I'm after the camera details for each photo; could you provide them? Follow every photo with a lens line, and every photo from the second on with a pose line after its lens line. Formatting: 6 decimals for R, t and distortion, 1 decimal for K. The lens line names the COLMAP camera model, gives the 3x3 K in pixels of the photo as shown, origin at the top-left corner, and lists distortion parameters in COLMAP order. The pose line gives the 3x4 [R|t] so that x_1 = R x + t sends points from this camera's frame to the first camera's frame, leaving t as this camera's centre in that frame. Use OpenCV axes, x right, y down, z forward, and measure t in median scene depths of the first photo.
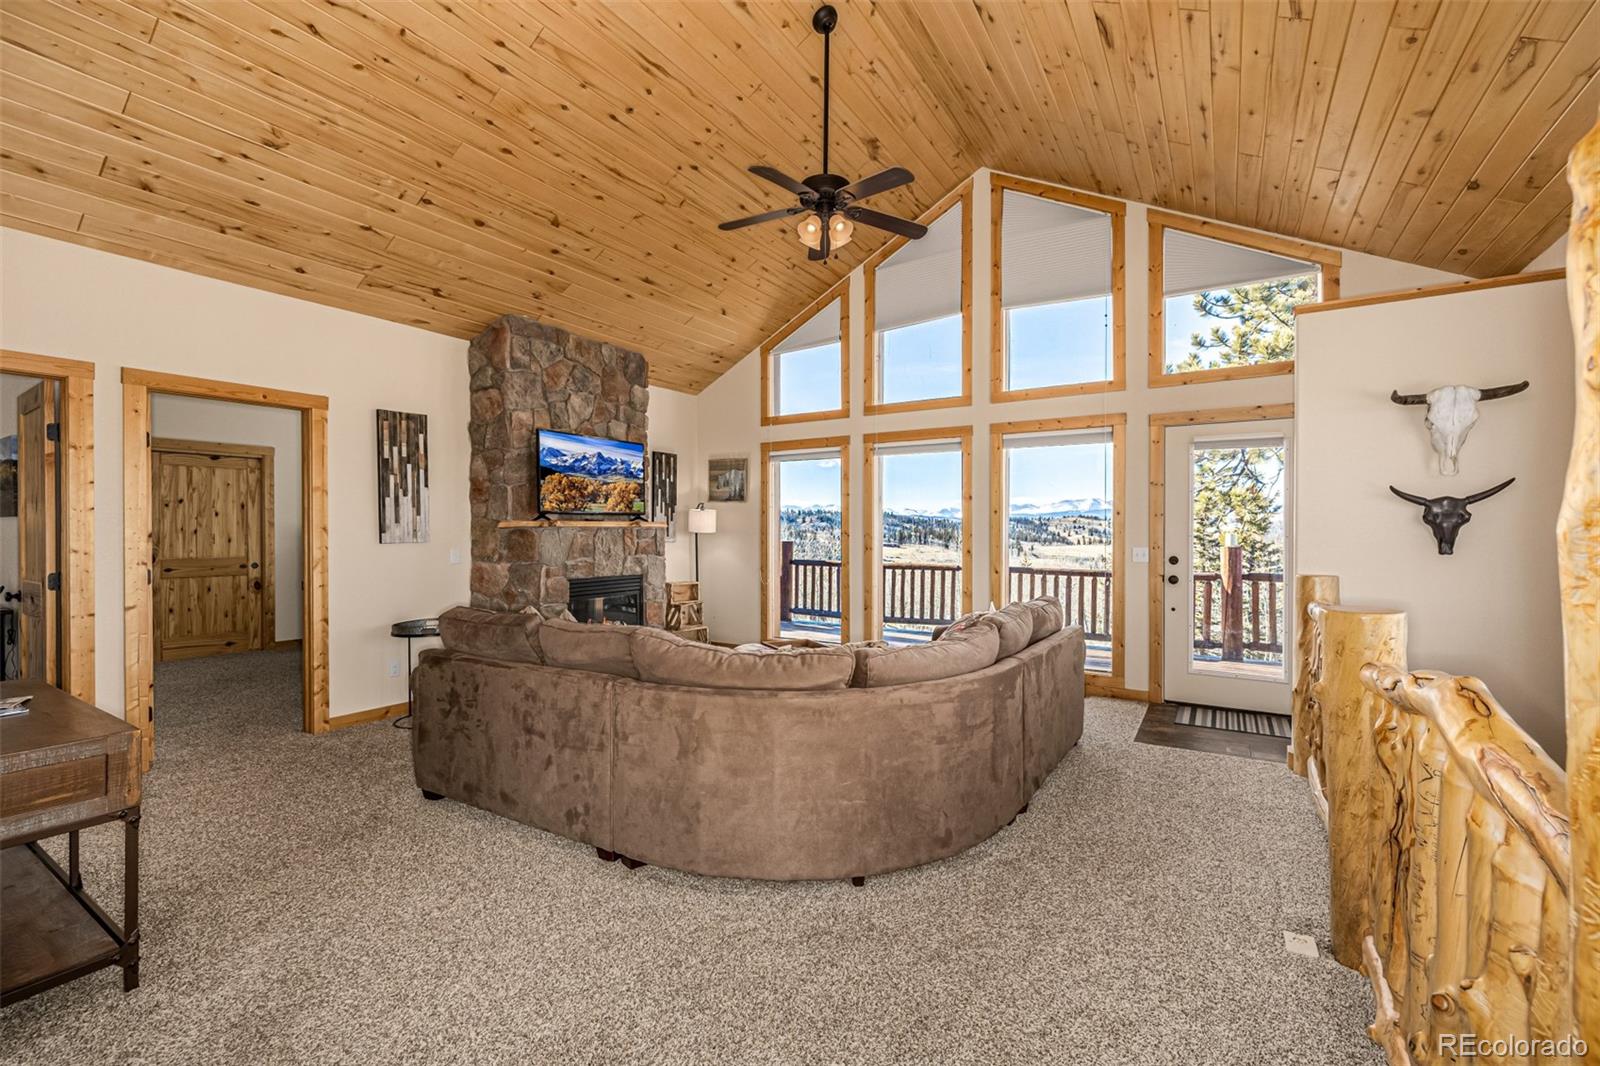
lens RADIAL K [[673.9, 0, 804.8], [0, 673.9, 533.1], [0, 0, 1]] dist [0.004089, -0.000609]
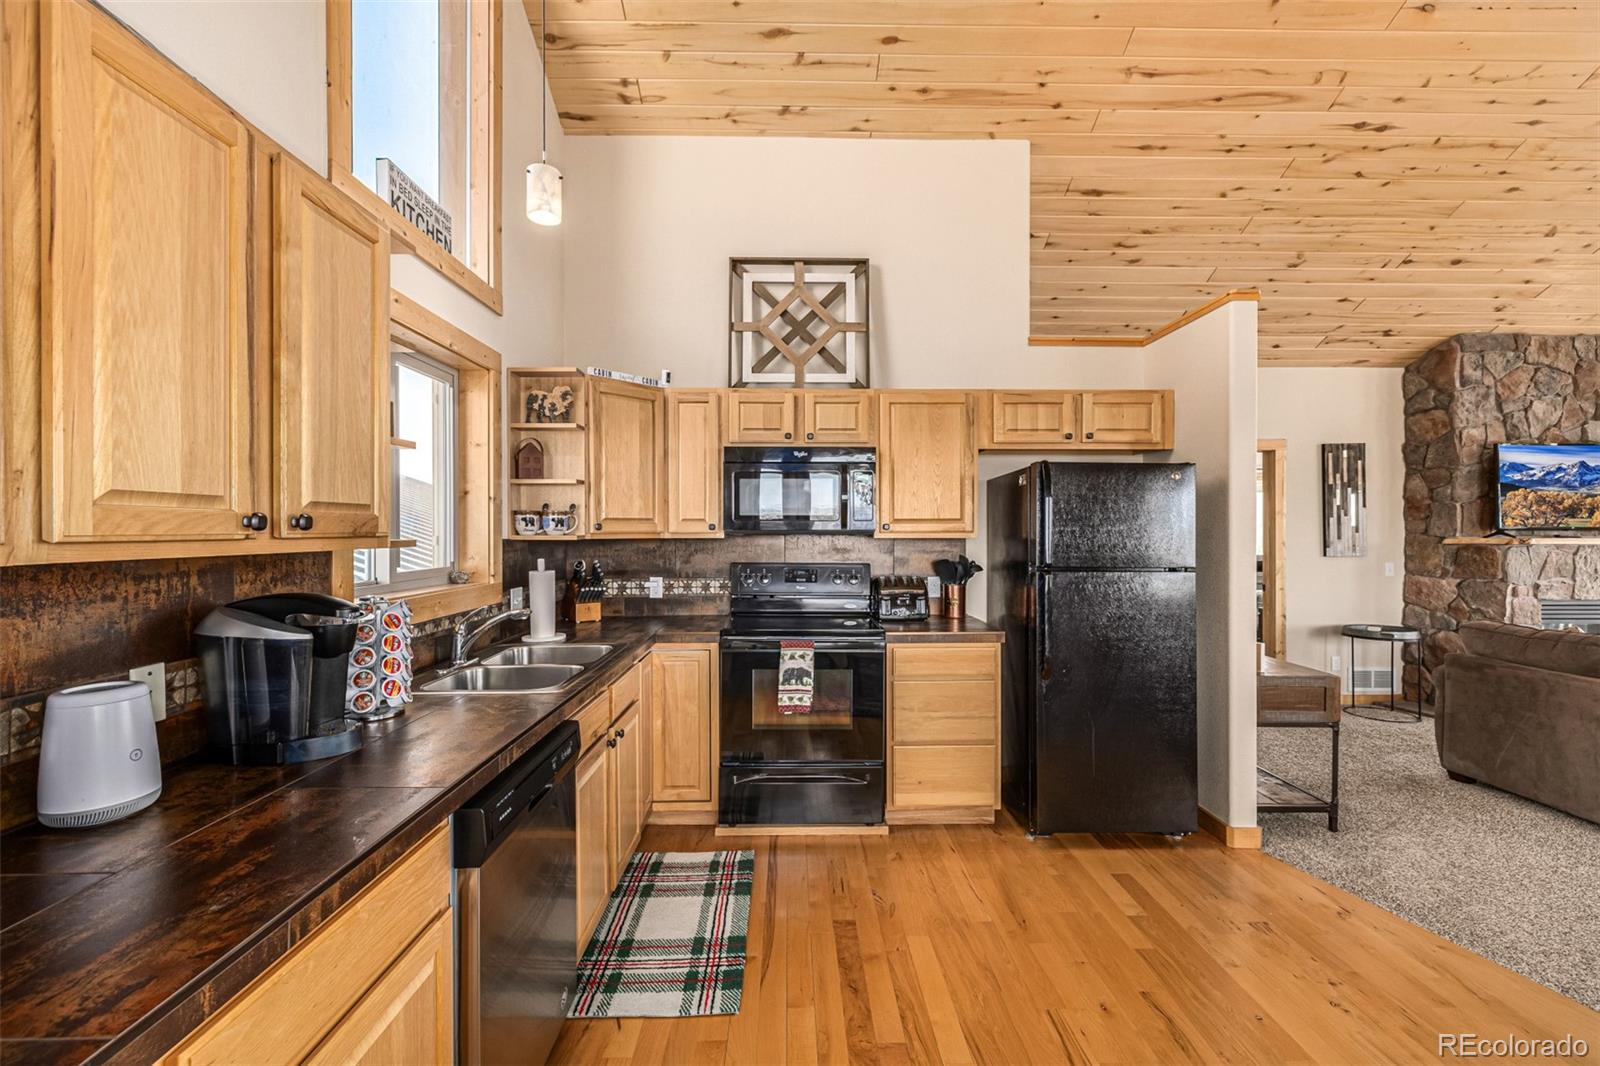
lens RADIAL K [[673.9, 0, 801.7], [0, 673.9, 532.9], [0, 0, 1]] dist [0.004089, -0.000609]
pose [[0.544278, 0.008316, -0.838863, -0.119950], [-0.007407, 0.999960, 0.005108, -0.022854], [0.838872, 0.003433, 0.544318, -0.381109]]
